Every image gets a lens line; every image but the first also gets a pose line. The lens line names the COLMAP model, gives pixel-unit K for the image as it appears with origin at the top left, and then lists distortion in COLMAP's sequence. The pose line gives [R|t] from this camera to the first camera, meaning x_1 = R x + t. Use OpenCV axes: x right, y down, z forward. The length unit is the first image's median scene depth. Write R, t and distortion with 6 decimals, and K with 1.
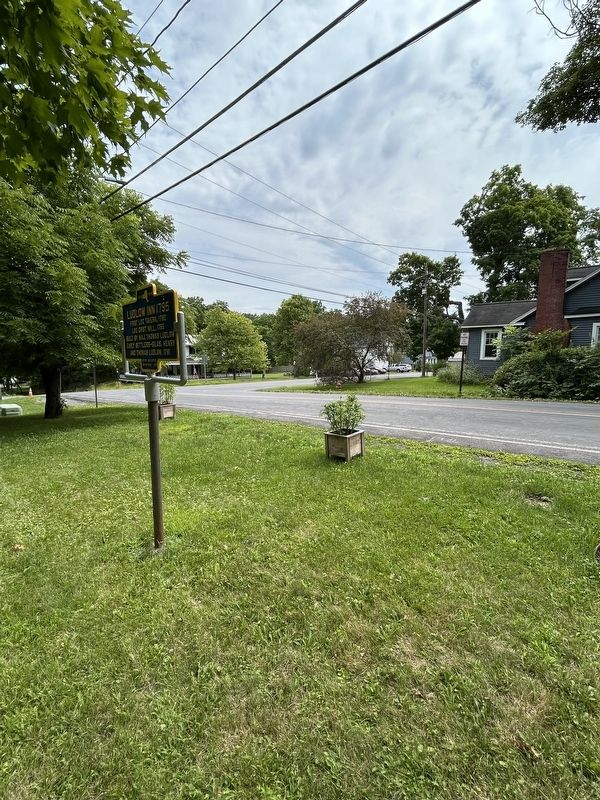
lens RADIAL K [[362.4, 0, 300.0], [0, 362.4, 400.0], [0, 0, 1]] dist [0.001224, 0.000075]
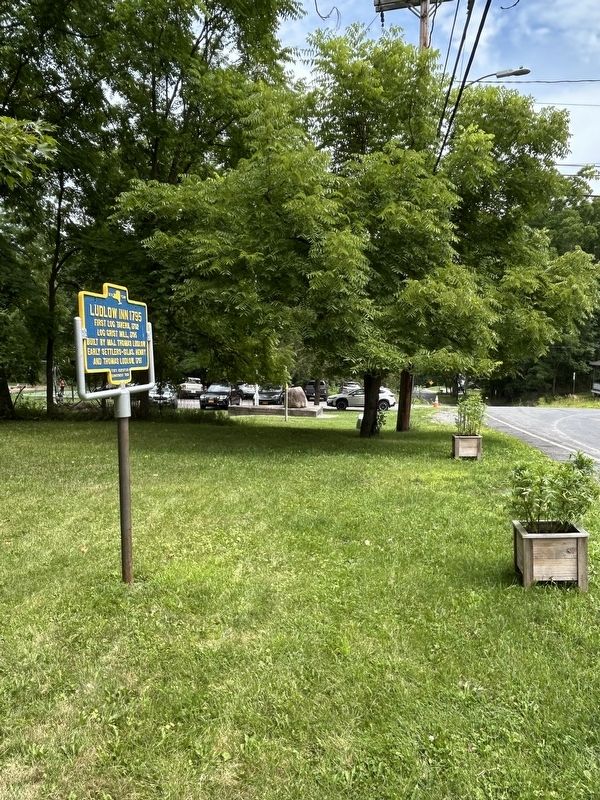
lens RADIAL K [[646.8, 0, 300.0], [0, 646.8, 400.0], [0, 0, 1]] dist [-0.009572, -0.004610]
pose [[0.575648, 0.065611, -0.815061, 0.606123], [-0.099798, 0.994961, 0.009608, -0.050847], [0.811585, 0.075810, 0.579295, 0.237247]]
